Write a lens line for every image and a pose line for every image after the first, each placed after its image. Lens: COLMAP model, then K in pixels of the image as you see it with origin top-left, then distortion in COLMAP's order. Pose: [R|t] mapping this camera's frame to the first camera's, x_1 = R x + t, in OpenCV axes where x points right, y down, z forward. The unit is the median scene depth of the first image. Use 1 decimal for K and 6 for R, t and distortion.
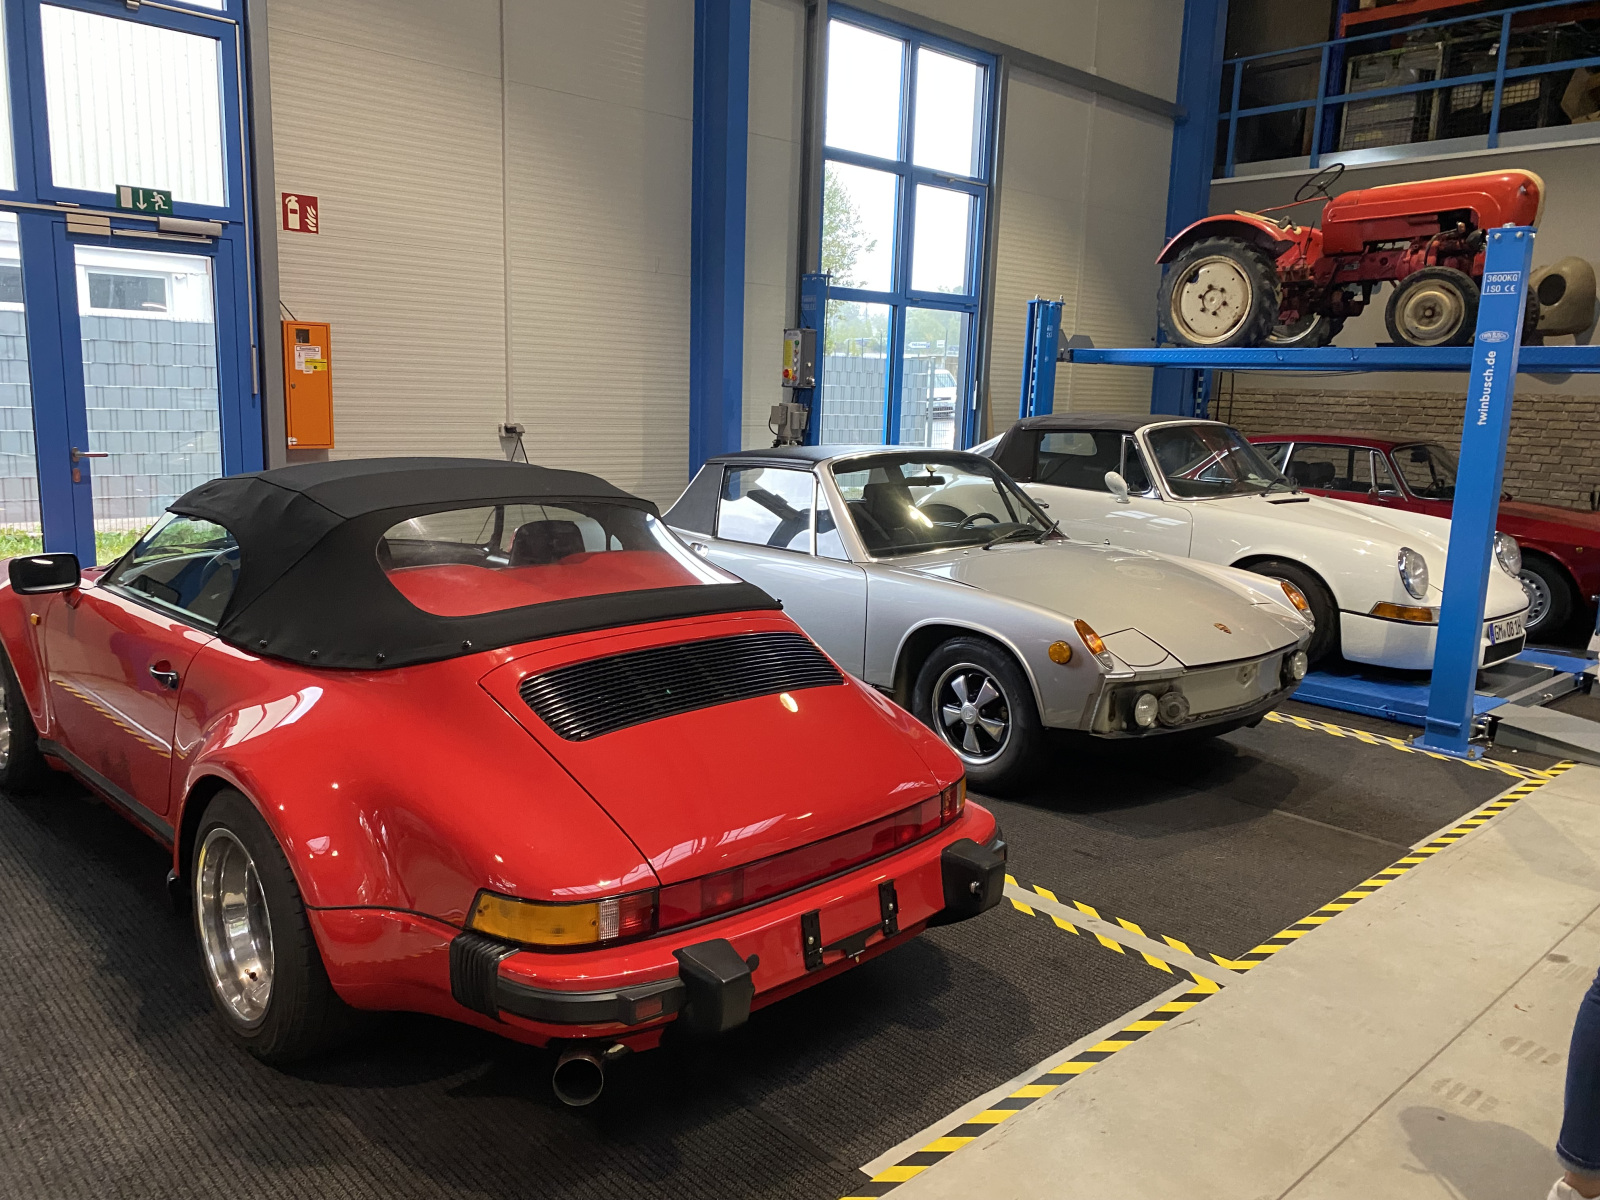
lens RADIAL K [[1219.0, 0, 791.5], [0, 1219.0, 603.6], [0, 0, 1]] dist [0.029148, -0.018271]
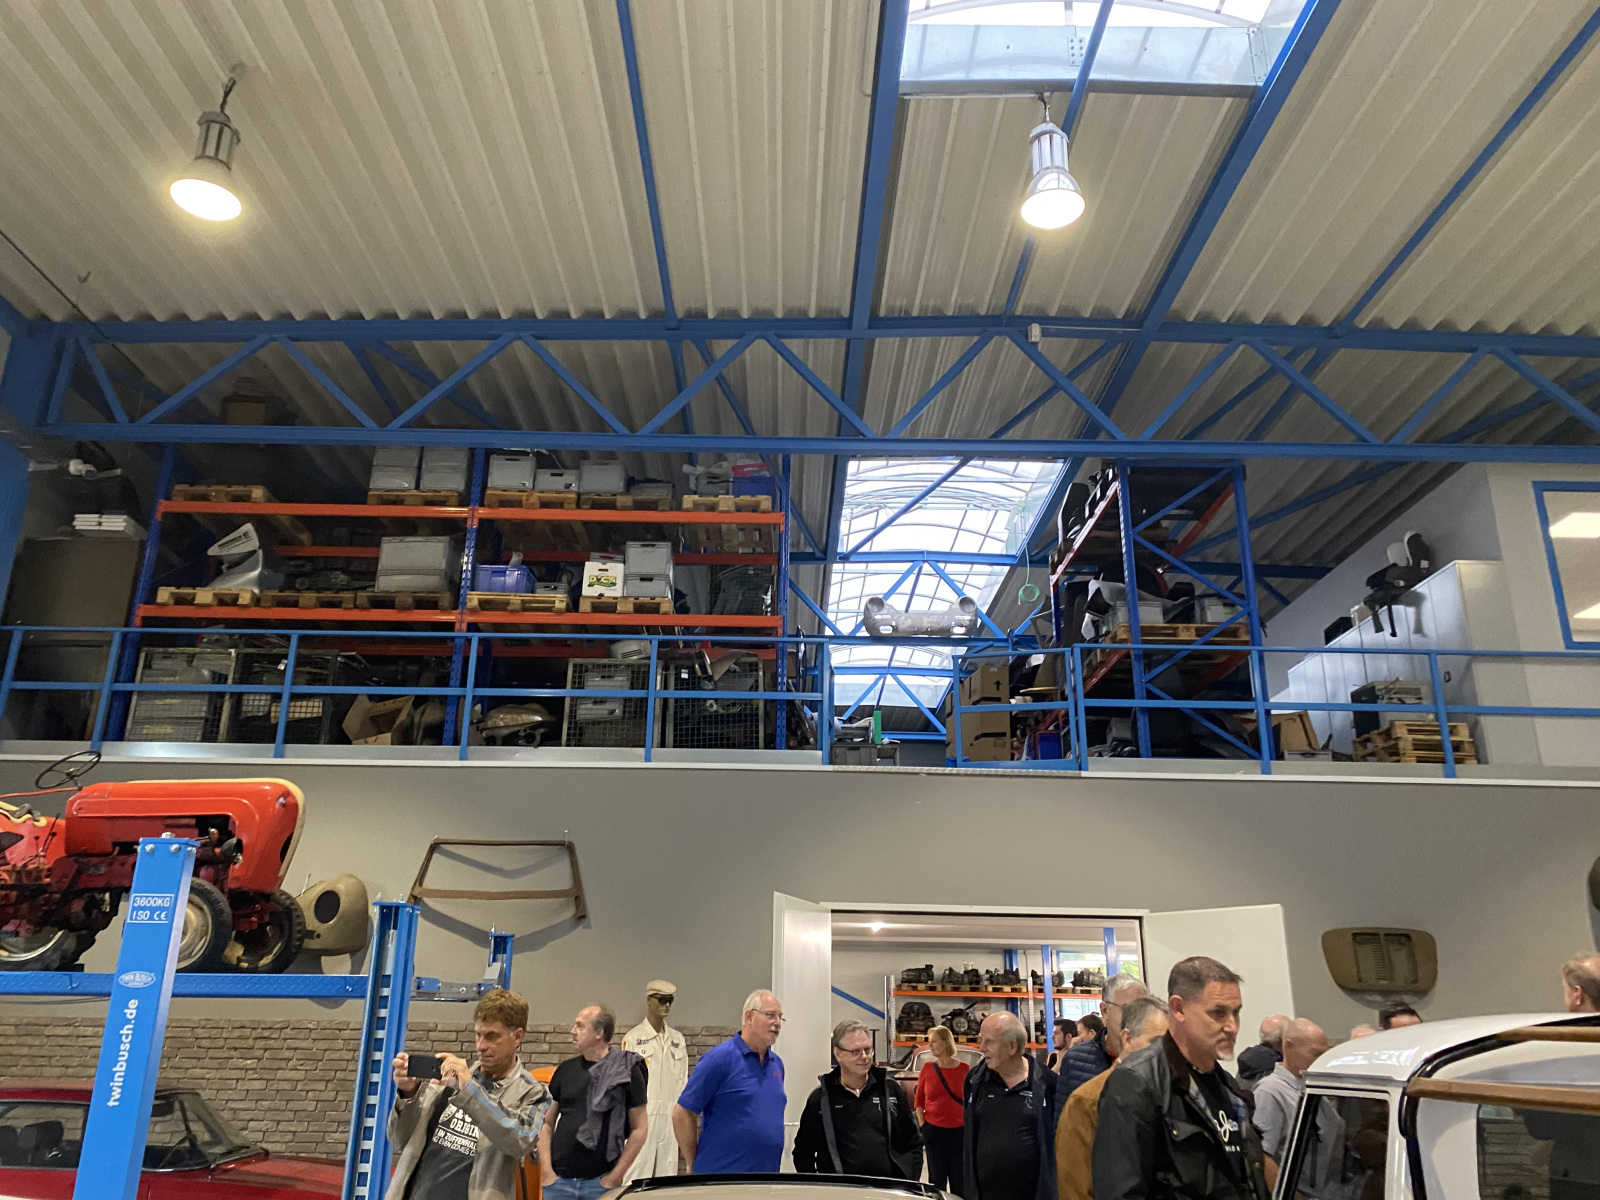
lens RADIAL K [[1219.0, 0, 794.9], [0, 1219.0, 598.3], [0, 0, 1]] dist [0.029148, -0.018271]
pose [[0.671343, 0.217907, 0.708389, 0.128322], [0.135605, 0.903552, -0.406454, -0.033738], [-0.728636, 0.368931, 0.577044, 0.093452]]
